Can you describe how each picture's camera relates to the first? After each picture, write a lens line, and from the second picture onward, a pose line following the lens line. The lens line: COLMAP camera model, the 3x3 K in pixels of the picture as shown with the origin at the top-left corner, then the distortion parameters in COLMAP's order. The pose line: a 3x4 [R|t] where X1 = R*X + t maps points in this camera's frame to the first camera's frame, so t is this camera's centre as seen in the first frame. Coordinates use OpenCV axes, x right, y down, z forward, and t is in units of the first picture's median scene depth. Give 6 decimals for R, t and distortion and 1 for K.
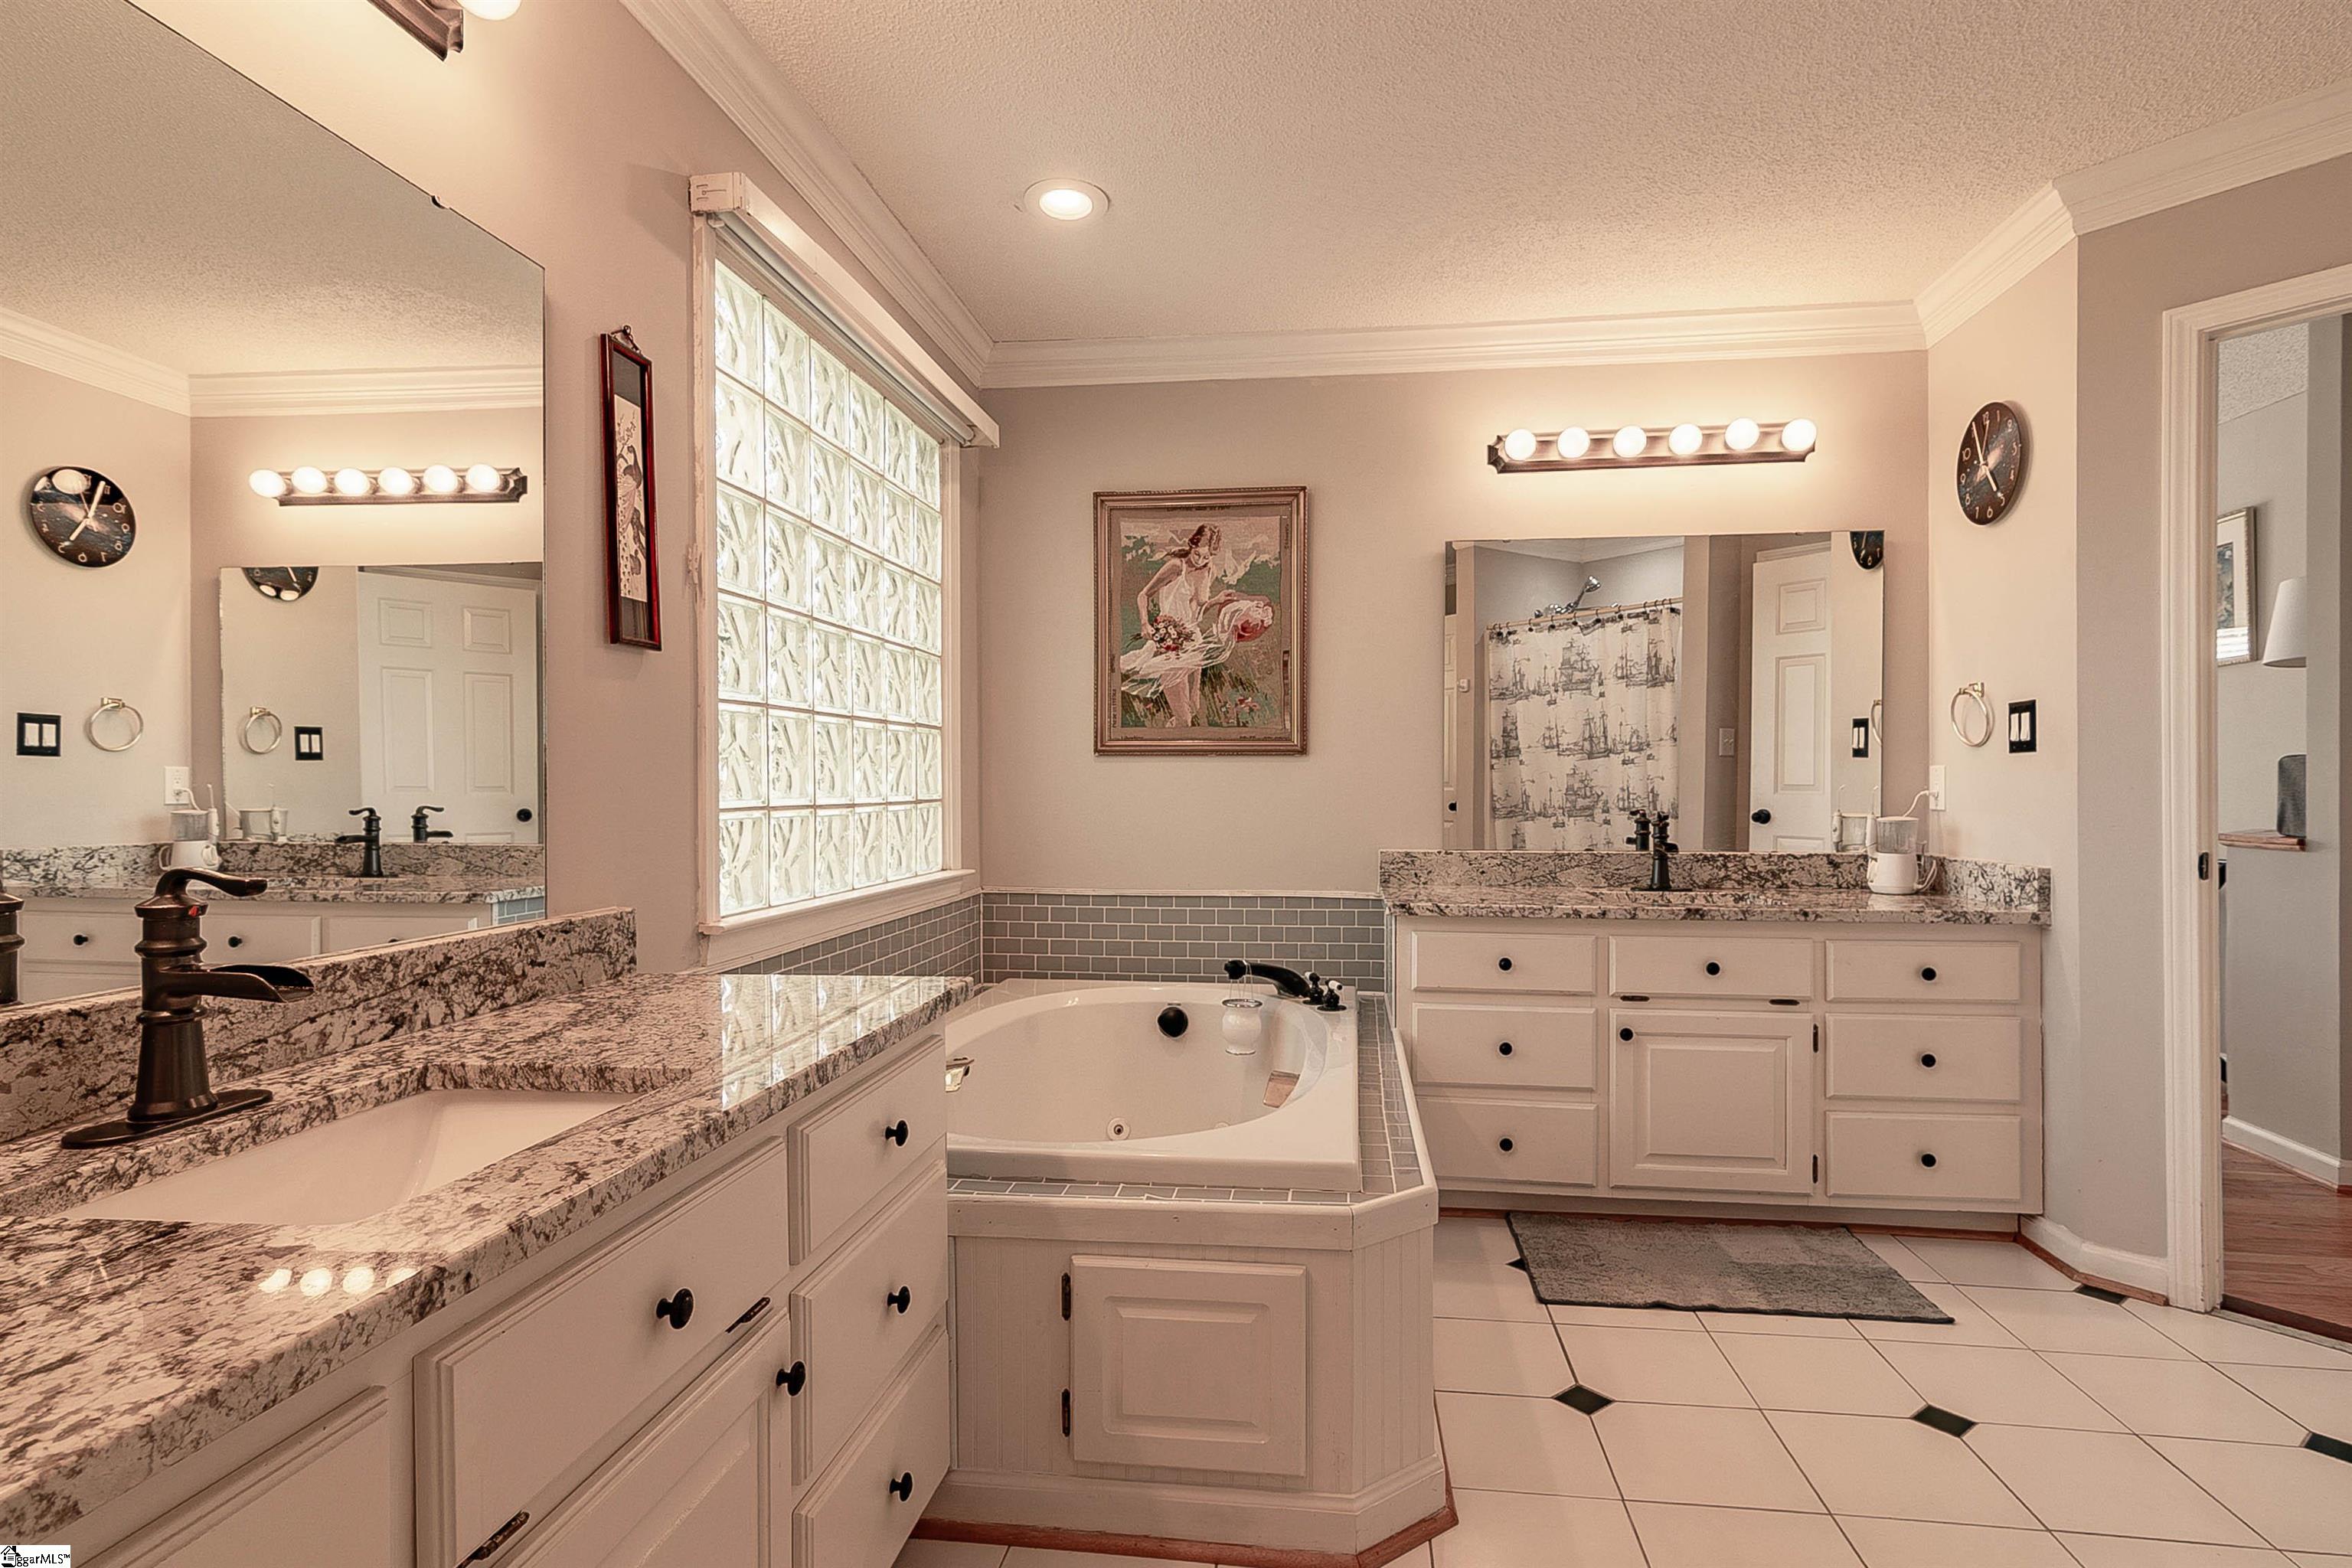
lens RADIAL K [[1207.4, 0, 1216.9], [0, 1207.4, 791.4], [0, 0, 1]] dist [0.000709, -0.000266]
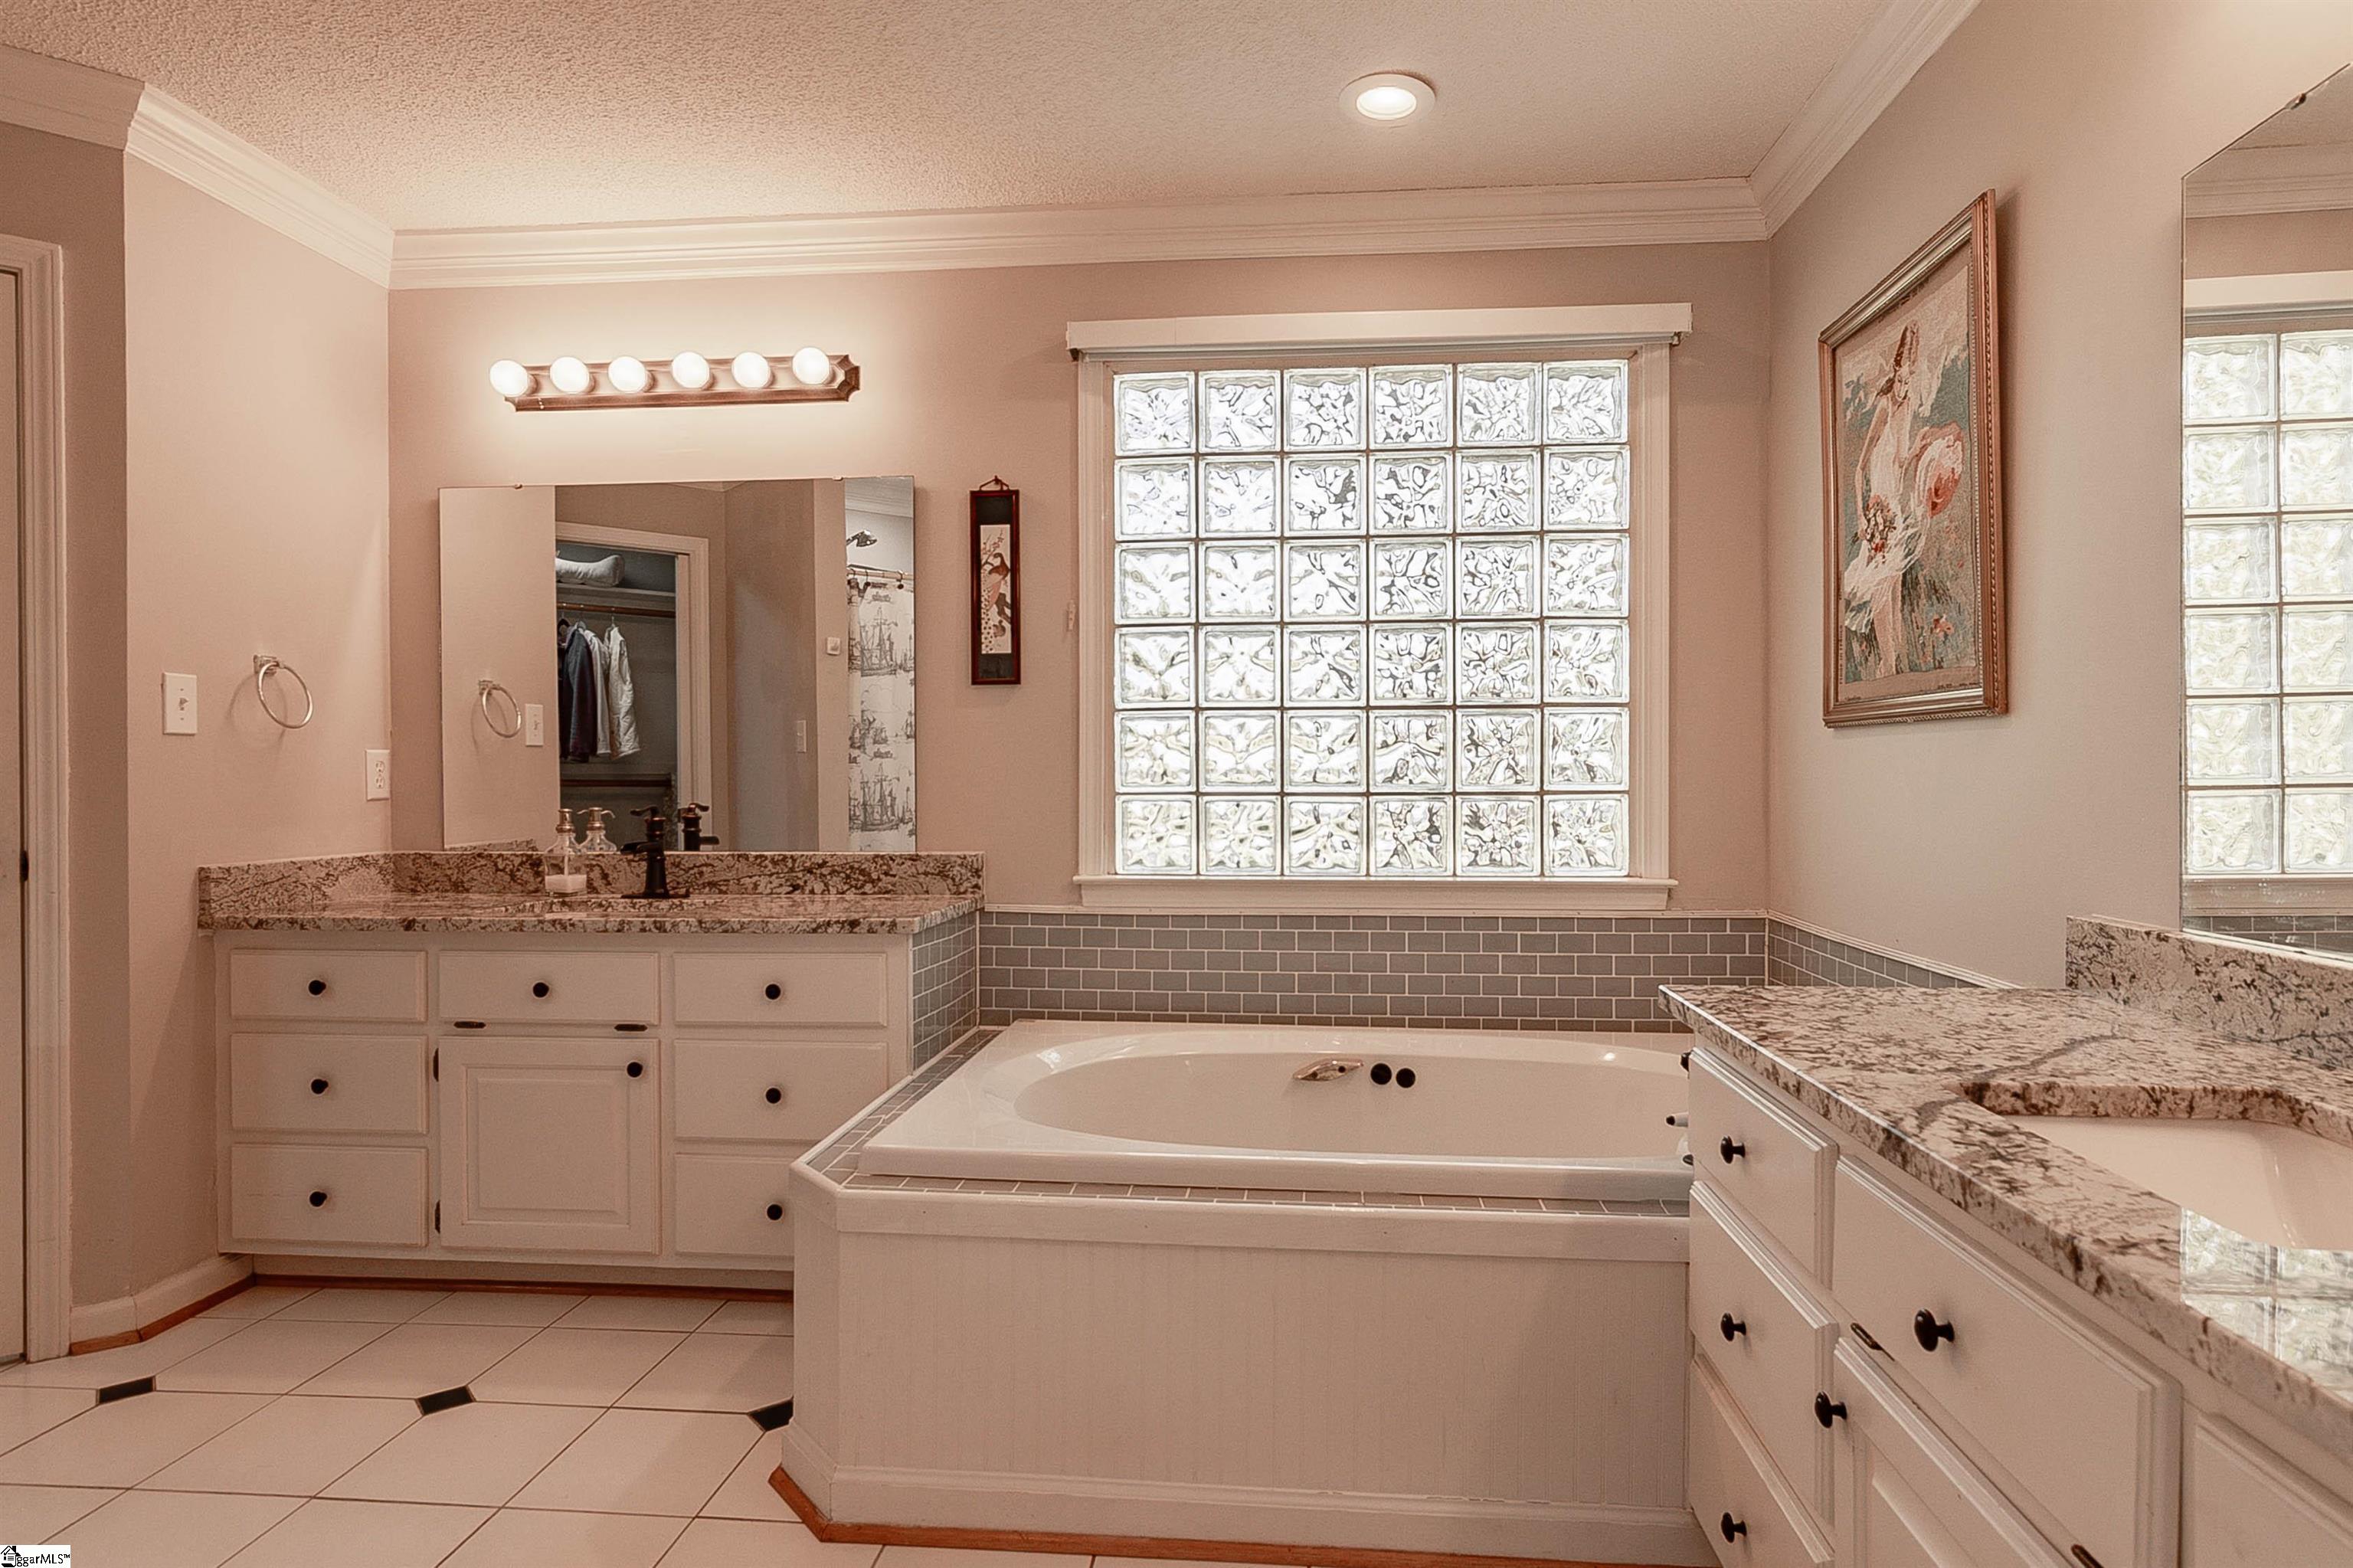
lens RADIAL K [[1304.3, 0, 1146.6], [0, 1304.3, 789.0], [0, 0, 1]] dist [-0.002462, -0.000530]
pose [[-0.007467, 0.011933, -0.999901, 0.626480], [-0.003436, 0.999923, 0.011959, -0.003884], [0.999966, 0.003525, -0.007426, 0.642300]]
